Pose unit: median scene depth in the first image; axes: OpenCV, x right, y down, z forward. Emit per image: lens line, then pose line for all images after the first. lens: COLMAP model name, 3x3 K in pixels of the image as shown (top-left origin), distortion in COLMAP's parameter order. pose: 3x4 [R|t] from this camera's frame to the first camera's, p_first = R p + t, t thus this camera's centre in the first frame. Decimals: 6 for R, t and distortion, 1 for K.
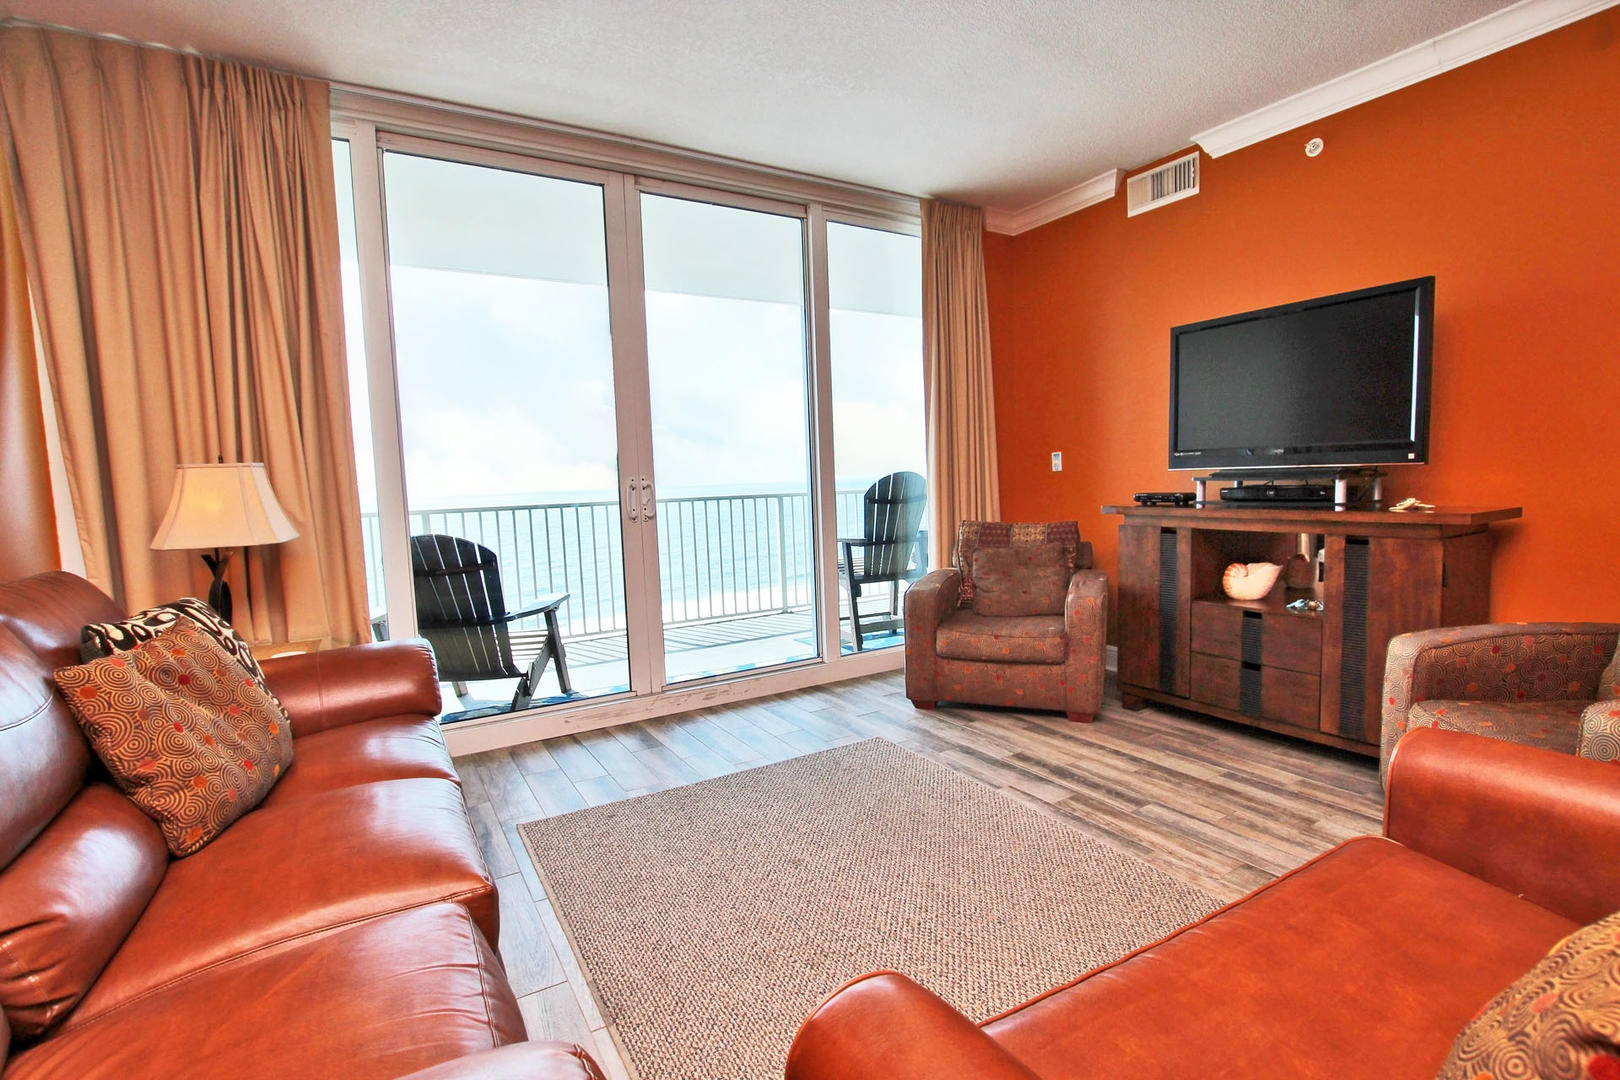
lens RADIAL K [[754.4, 0, 811.3], [0, 754.4, 547.2], [0, 0, 1]] dist [-0.031415, 0.005046]
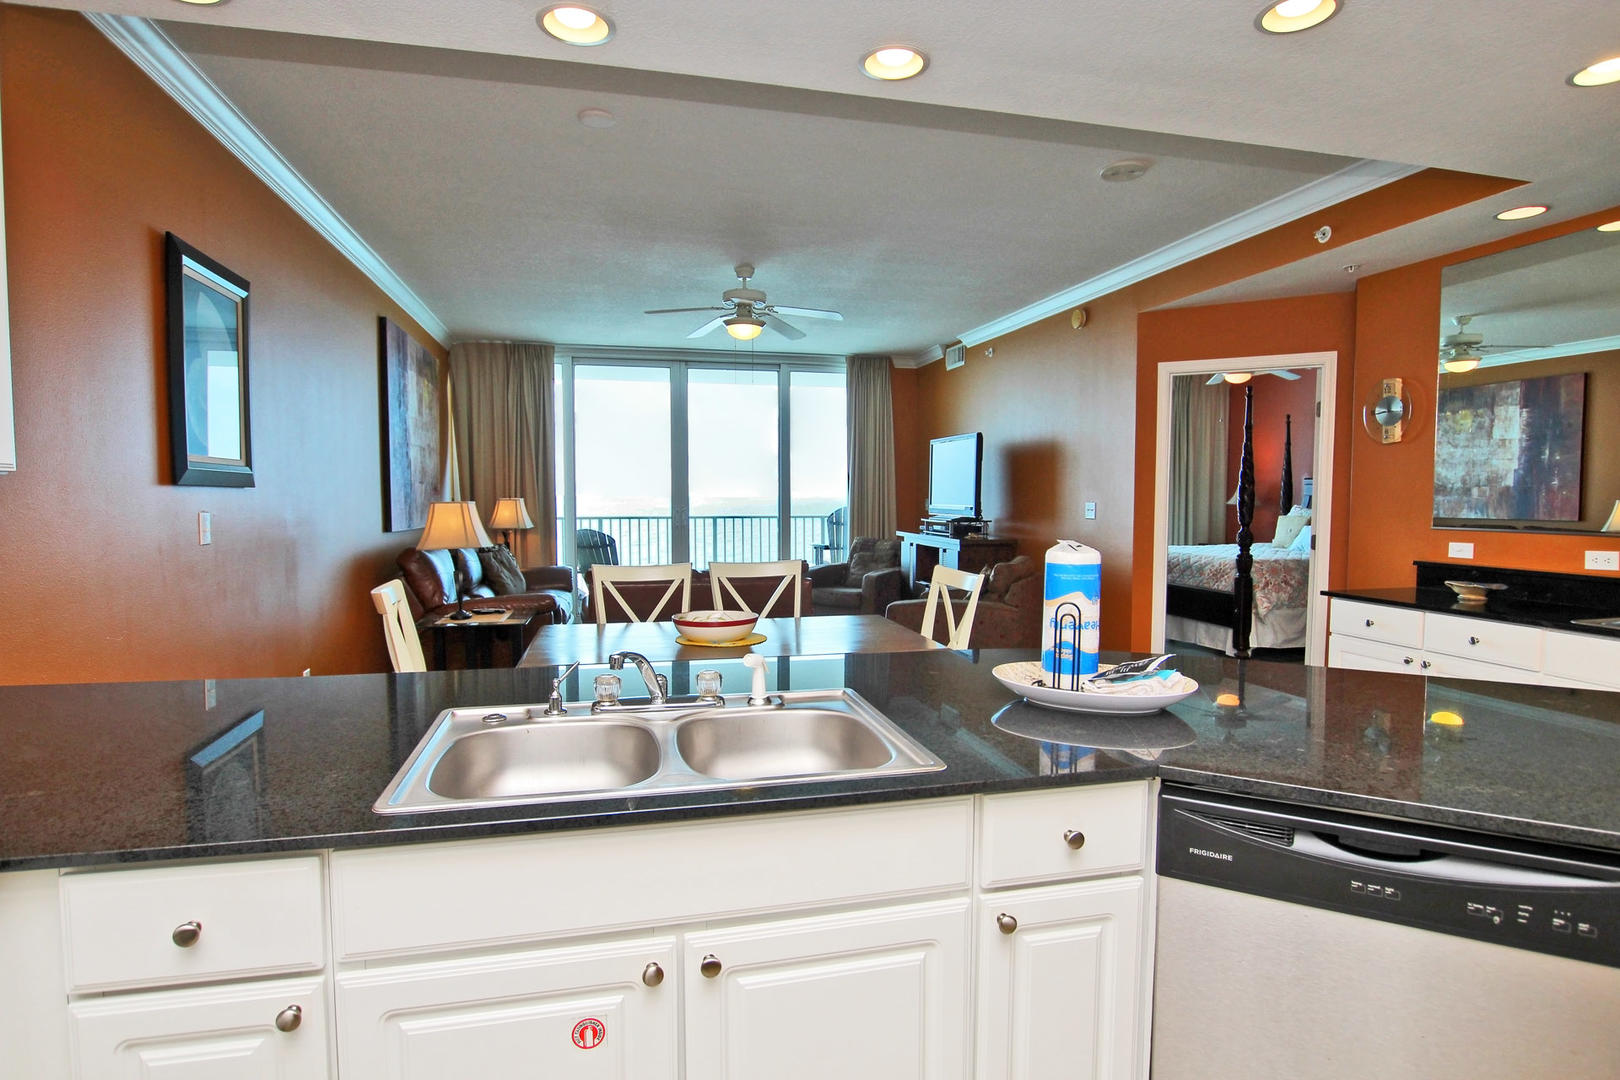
lens RADIAL K [[872.3, 0, 806.7], [0, 872.3, 539.3], [0, 0, 1]] dist [0.002105, 0.000056]
pose [[0.953825, 0.051109, -0.295981, 1.073555], [-0.061216, 0.997812, -0.024976, 0.047901], [0.294057, 0.041942, 0.954867, -1.549231]]
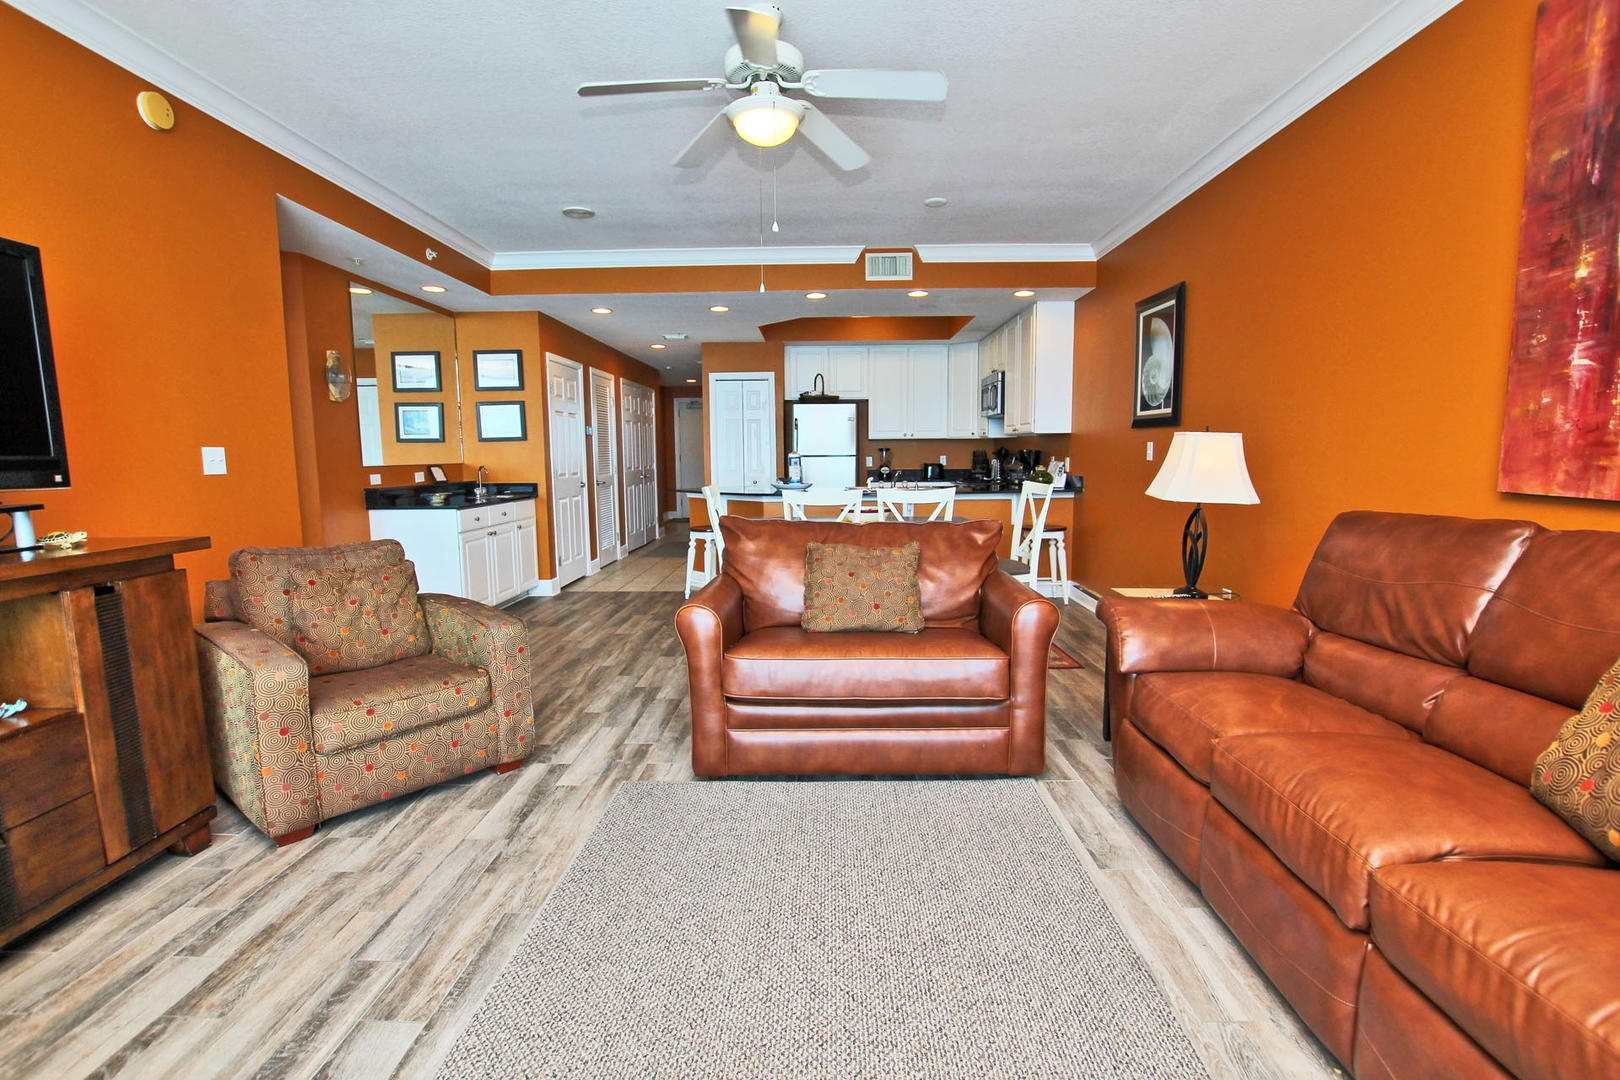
lens RADIAL K [[754.4, 0, 811.3], [0, 754.4, 545.5], [0, 0, 1]] dist [-0.031415, 0.005046]
pose [[-0.847075, -0.020009, 0.531096, -0.229928], [0.088374, 0.980076, 0.177877, -0.107941], [-0.524074, 0.197610, -0.828430, 1.098650]]
